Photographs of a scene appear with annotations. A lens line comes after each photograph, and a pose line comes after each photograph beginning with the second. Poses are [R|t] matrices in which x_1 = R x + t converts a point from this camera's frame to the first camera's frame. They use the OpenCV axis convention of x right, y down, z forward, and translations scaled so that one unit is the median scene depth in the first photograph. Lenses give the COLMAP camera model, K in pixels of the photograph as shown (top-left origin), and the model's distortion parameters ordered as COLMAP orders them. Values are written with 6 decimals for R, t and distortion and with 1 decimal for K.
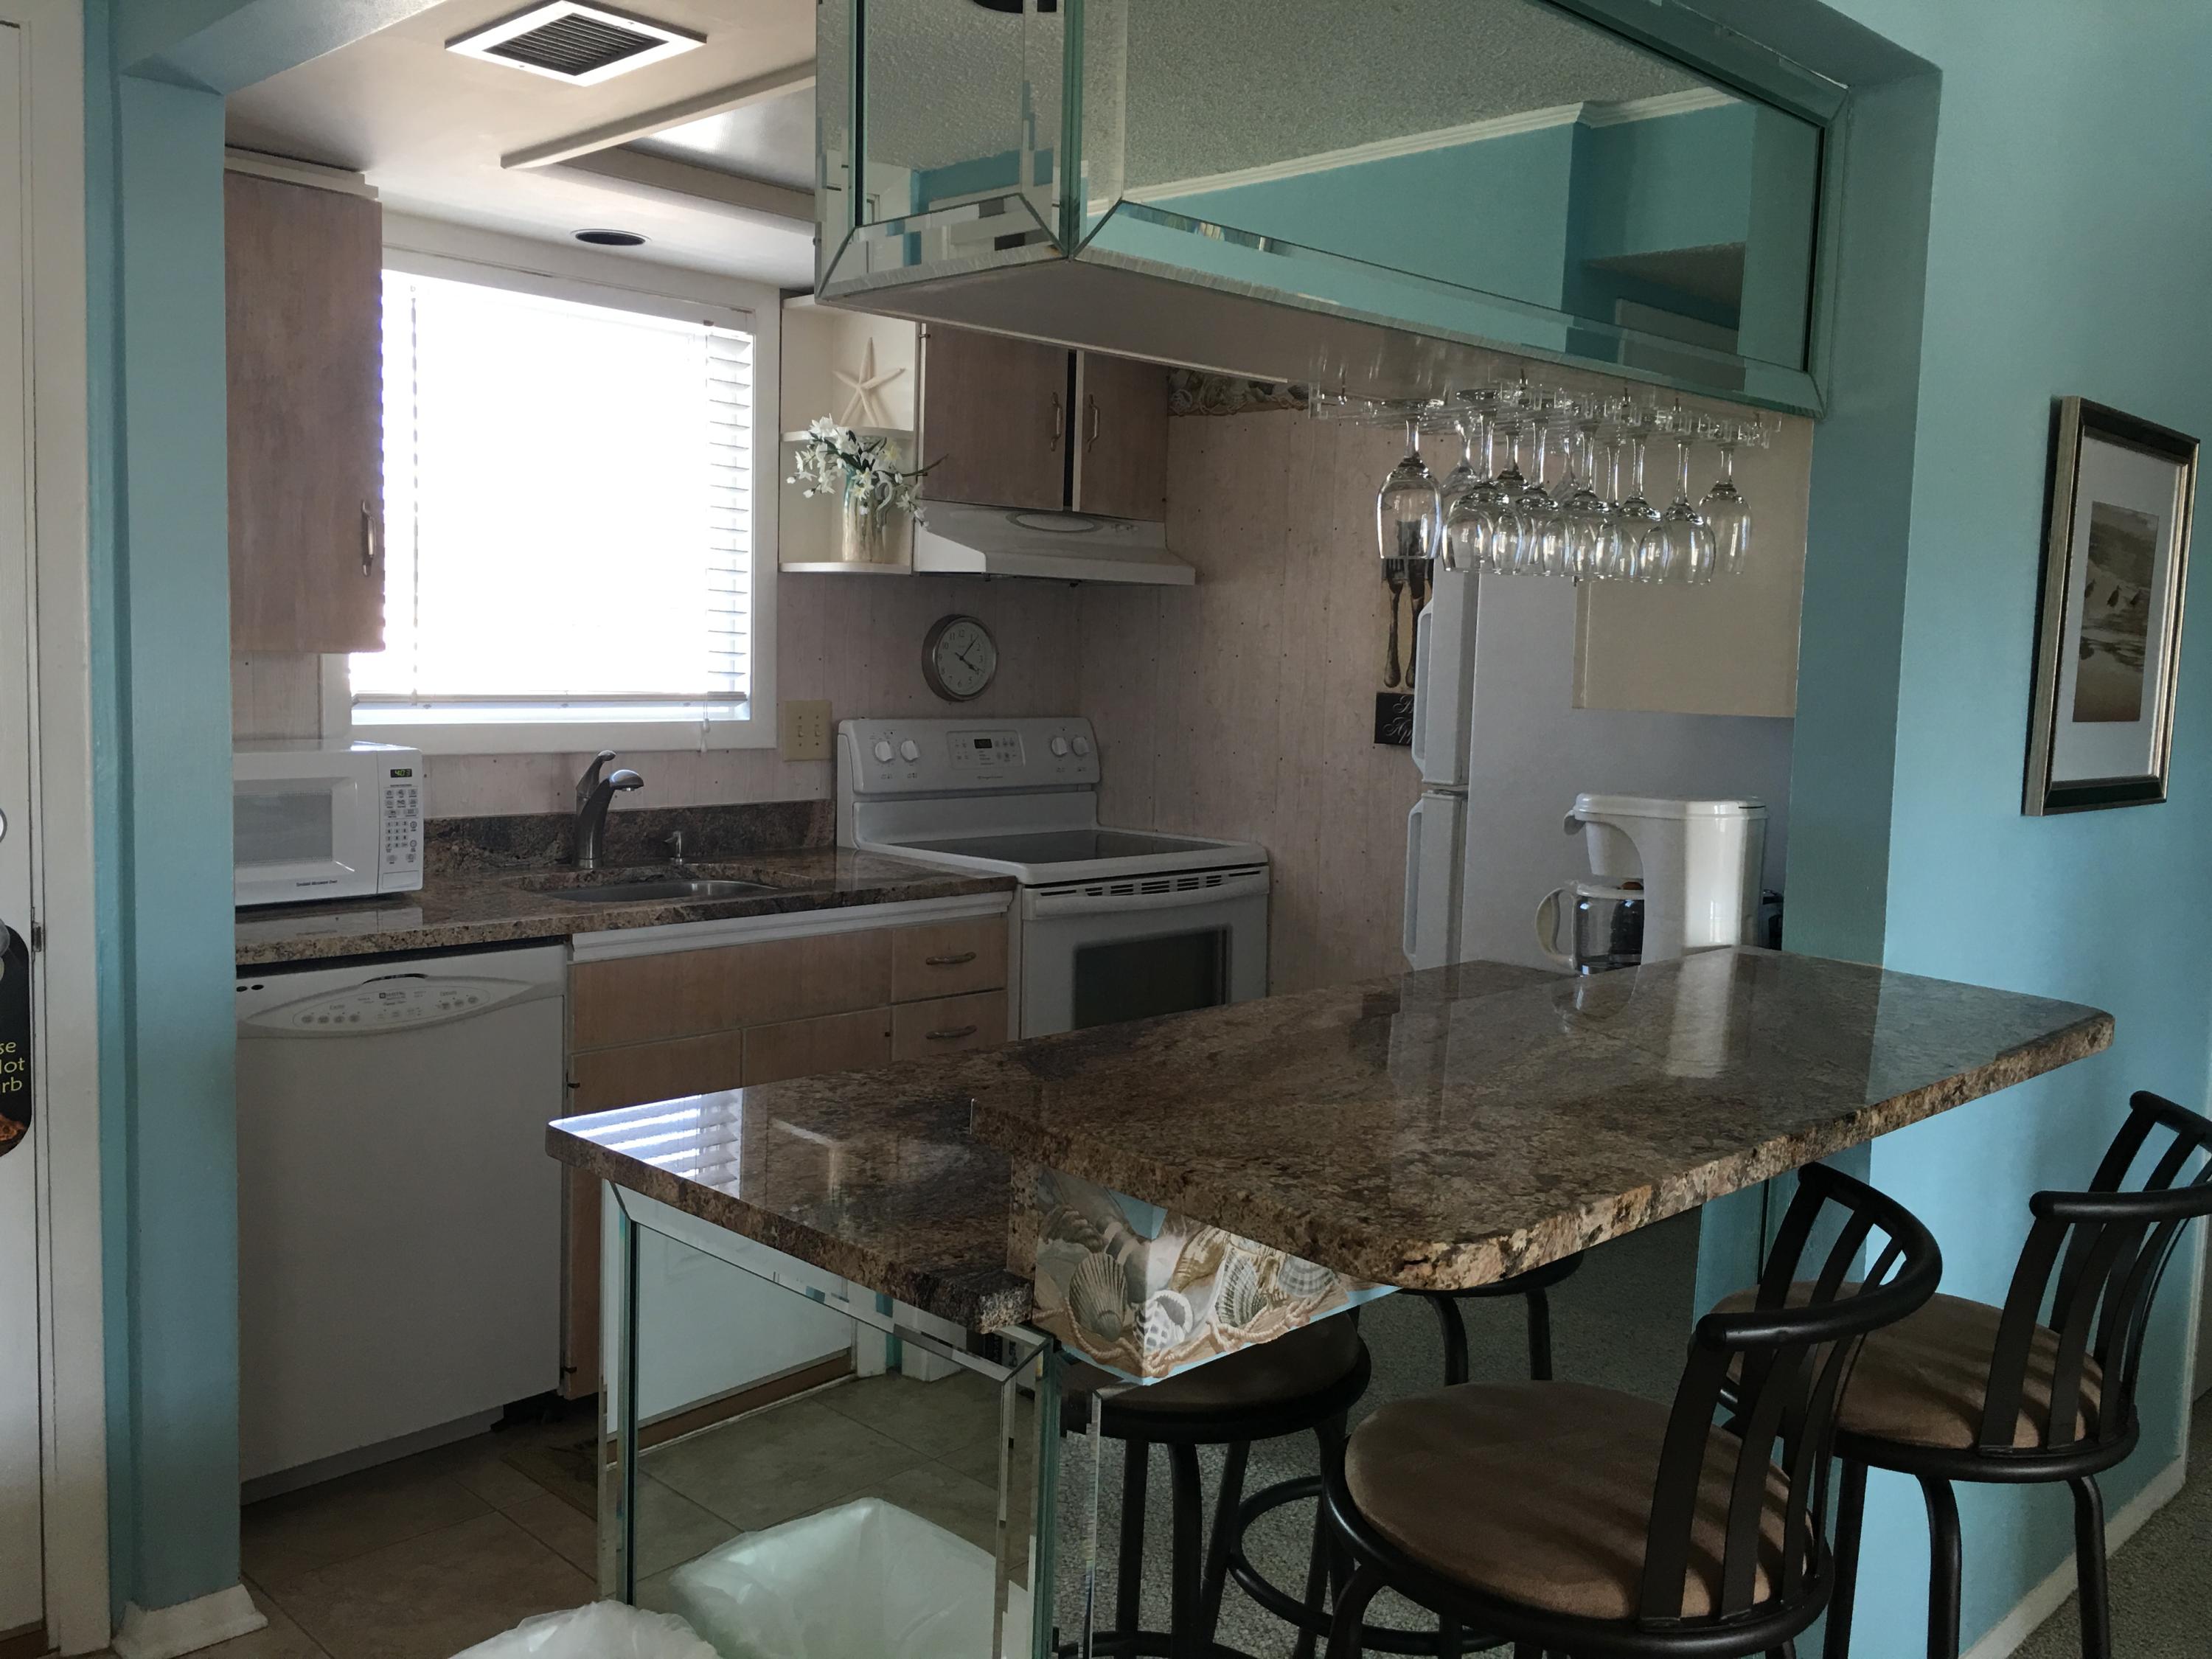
lens RADIAL K [[1918.8, 0, 1106.3], [0, 1918.8, 830.9], [0, 0, 1]] dist [0.004130, 0.000308]
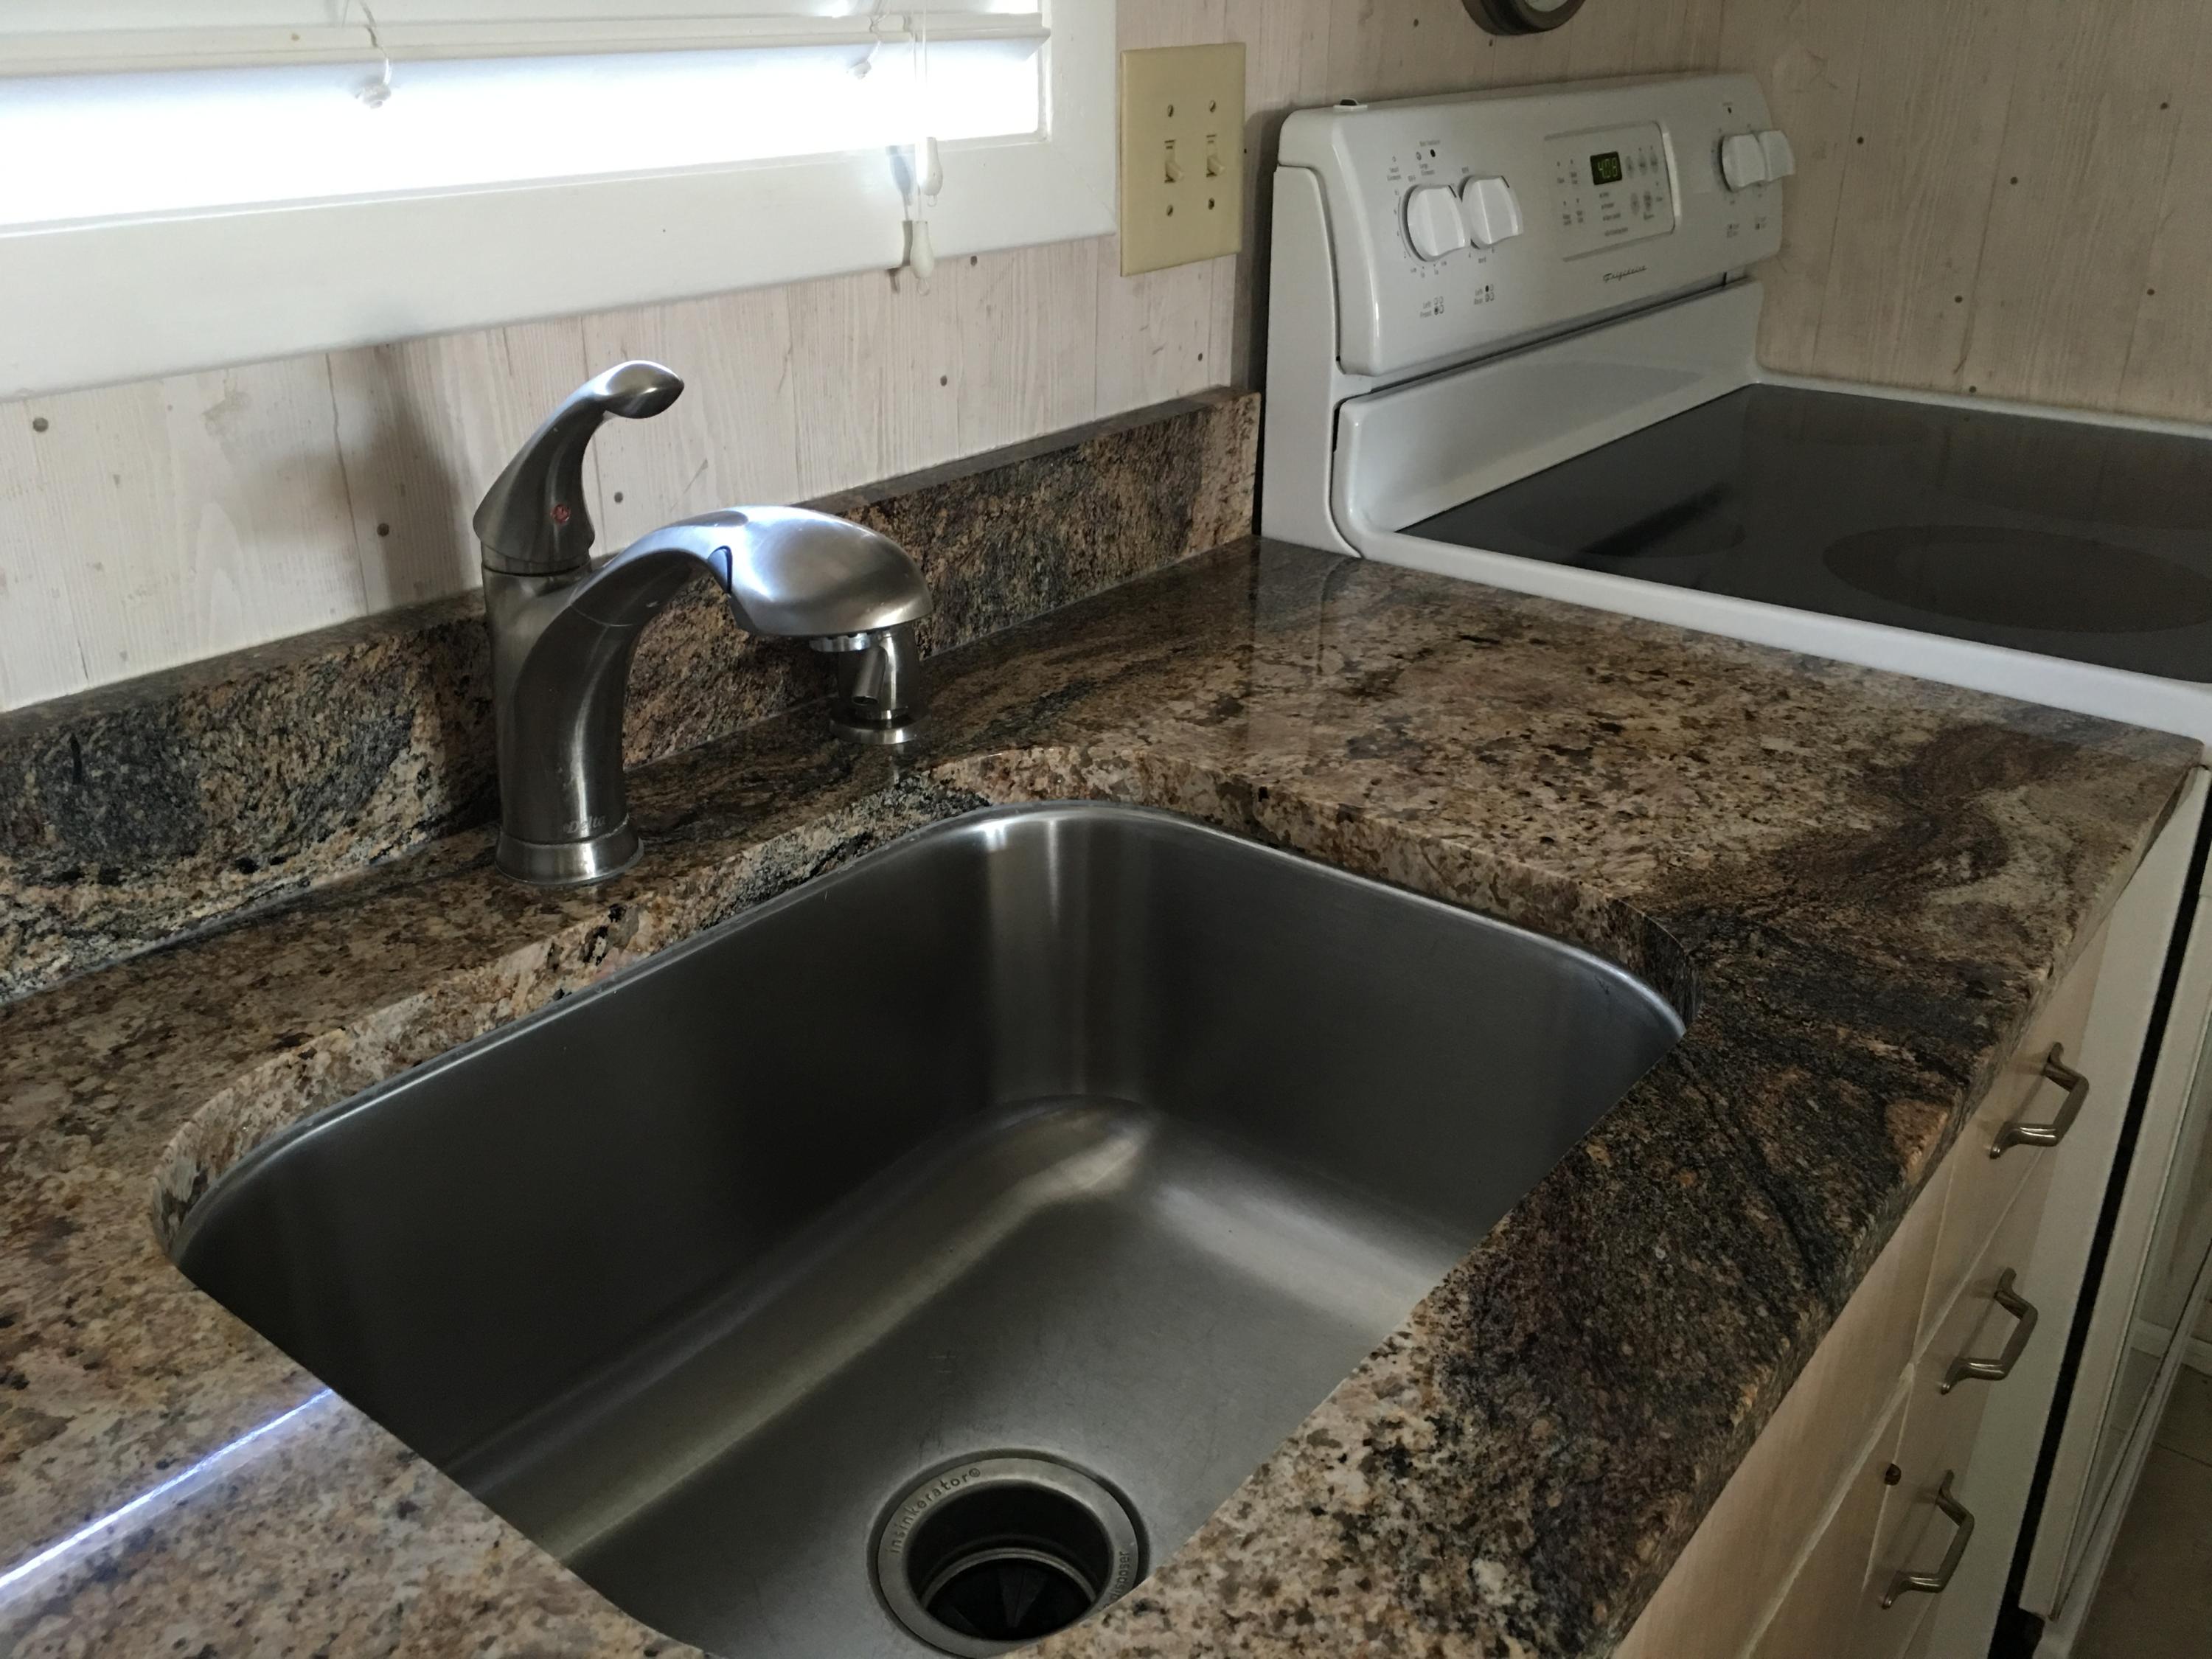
lens RADIAL K [[1918.8, 0, 1108.9], [0, 1918.8, 830.6], [0, 0, 1]] dist [0.004130, 0.000308]
pose [[0.991993, -0.067452, 0.106768, -0.205418], [0.028355, 0.942792, 0.332174, -0.053039], [-0.123066, -0.326487, 0.937156, 0.692778]]
